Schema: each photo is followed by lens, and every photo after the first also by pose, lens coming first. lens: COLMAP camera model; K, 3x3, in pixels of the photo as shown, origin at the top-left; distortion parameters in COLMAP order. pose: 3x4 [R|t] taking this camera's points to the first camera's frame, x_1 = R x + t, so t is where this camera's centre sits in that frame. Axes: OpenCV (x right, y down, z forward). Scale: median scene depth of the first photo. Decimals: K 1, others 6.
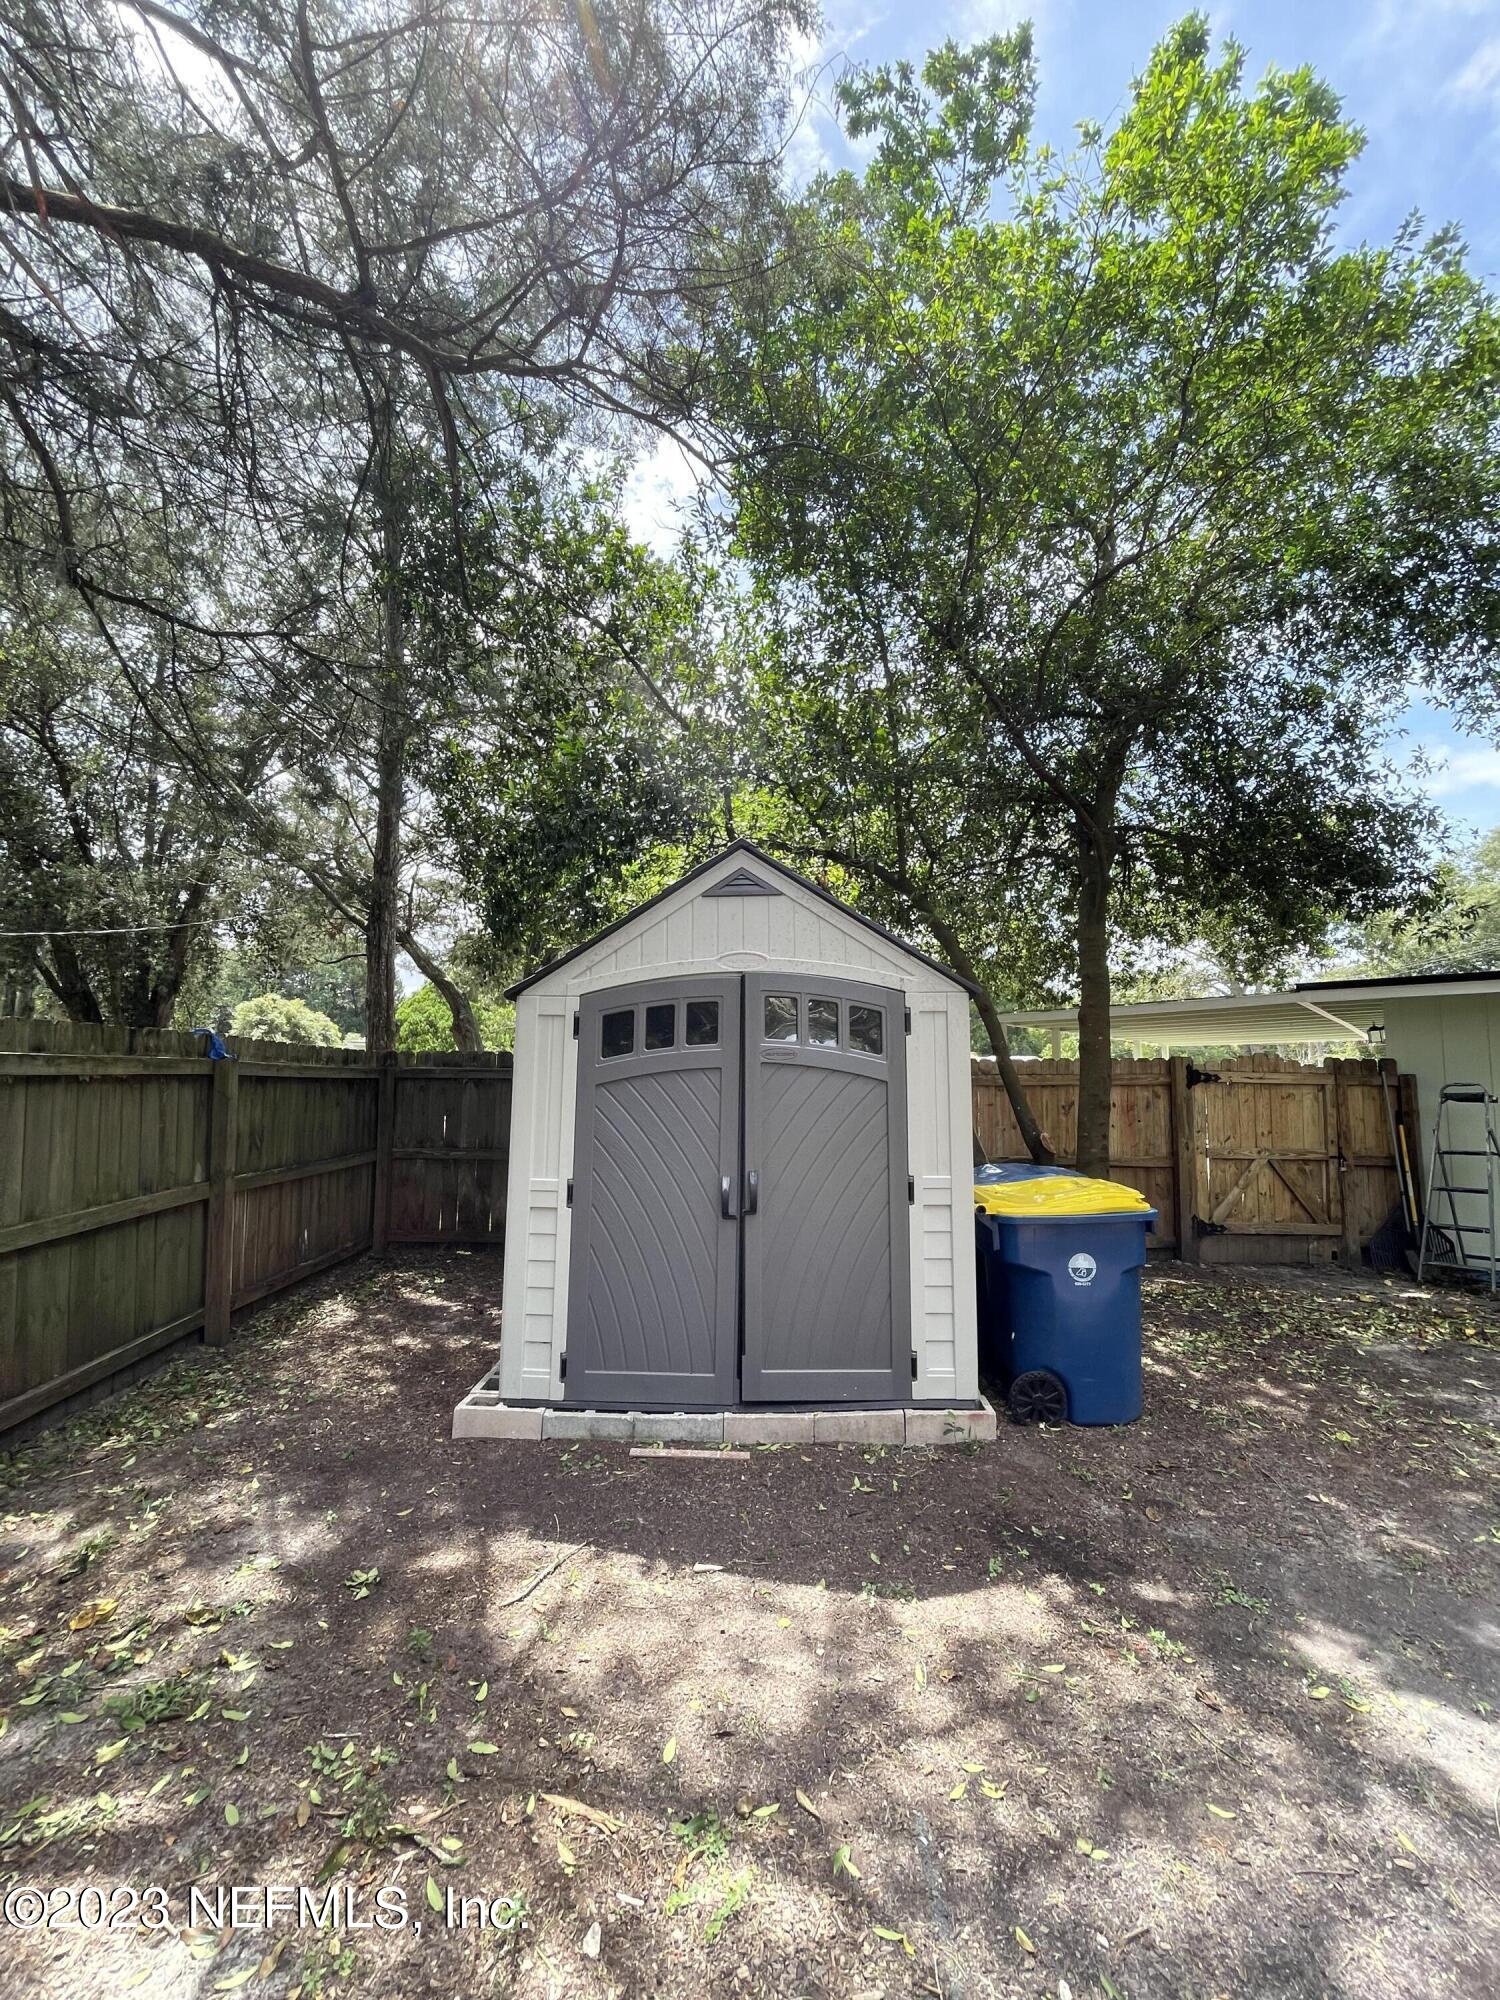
lens RADIAL K [[810.5, 0, 750.0], [0, 810.5, 1000.0], [0, 0, 1]] dist [-0.003147, 0.000776]
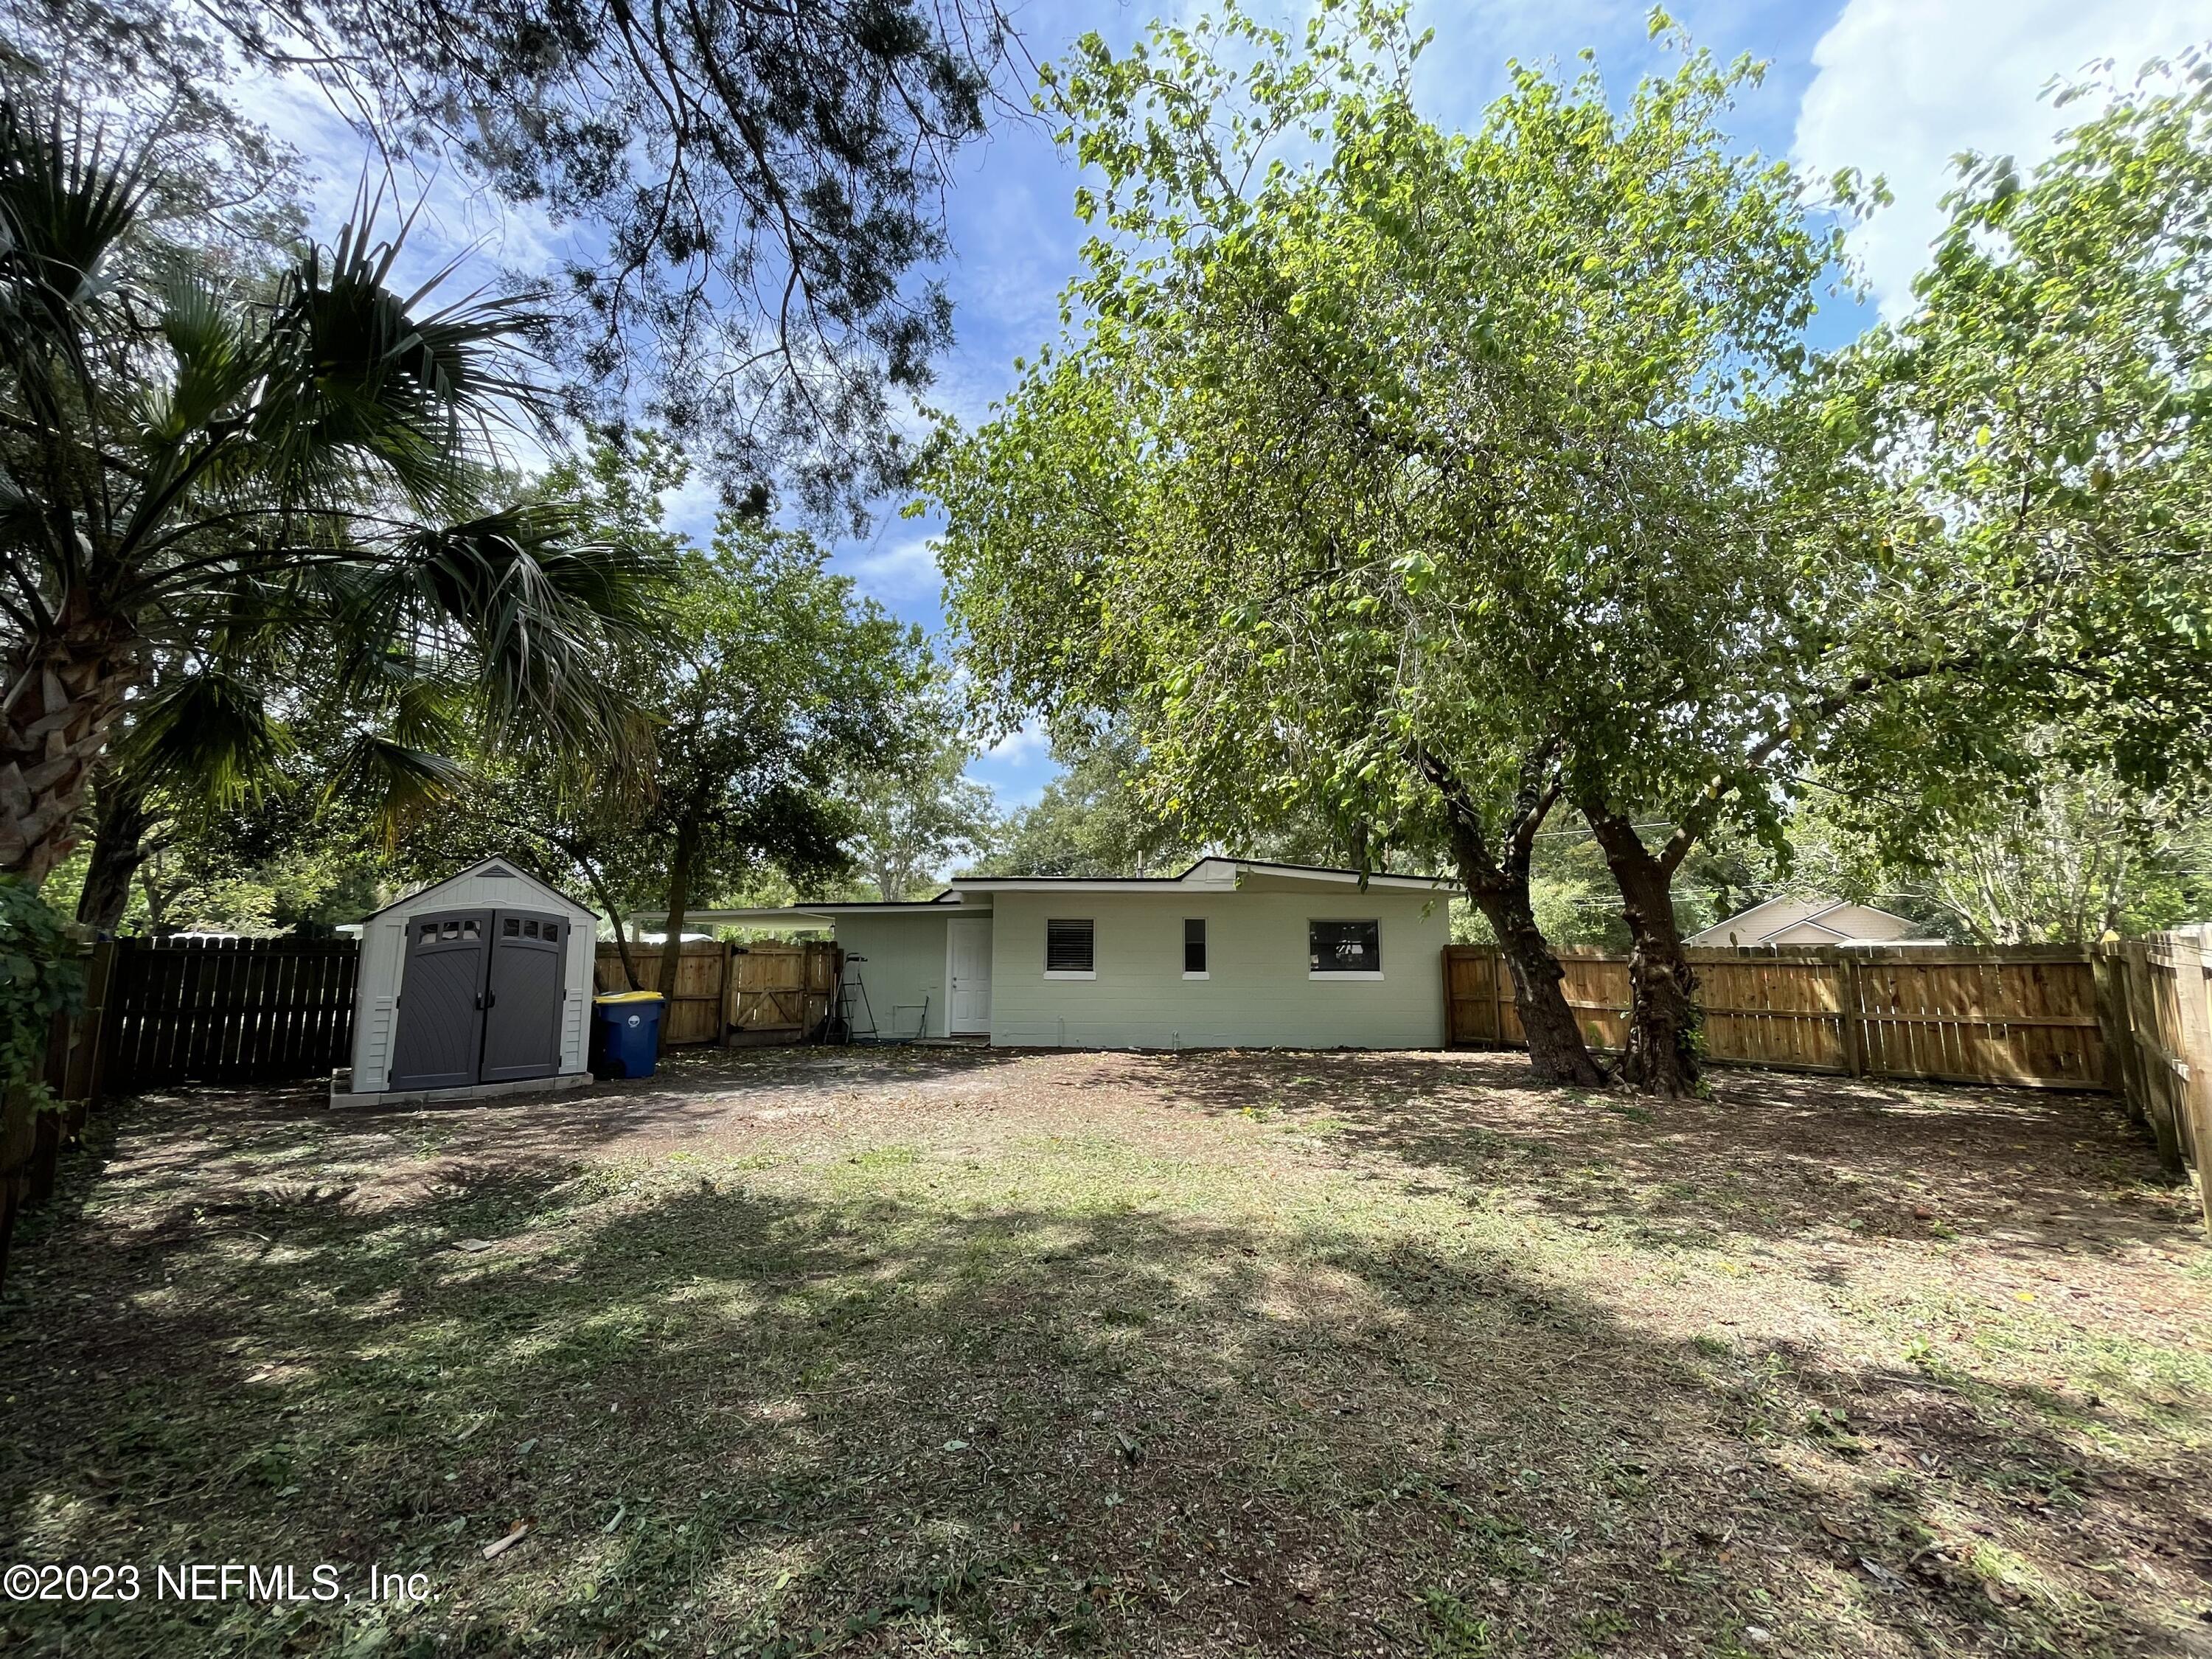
lens RADIAL K [[896.4, 0, 1106.0], [0, 896.4, 829.5], [0, 0, 1]] dist [-0.003147, 0.000776]
pose [[0.771615, 0.074451, 0.631718, -0.310162], [-0.043648, 0.996983, -0.064186, -0.182866], [-0.634590, 0.021954, 0.772537, -2.294636]]
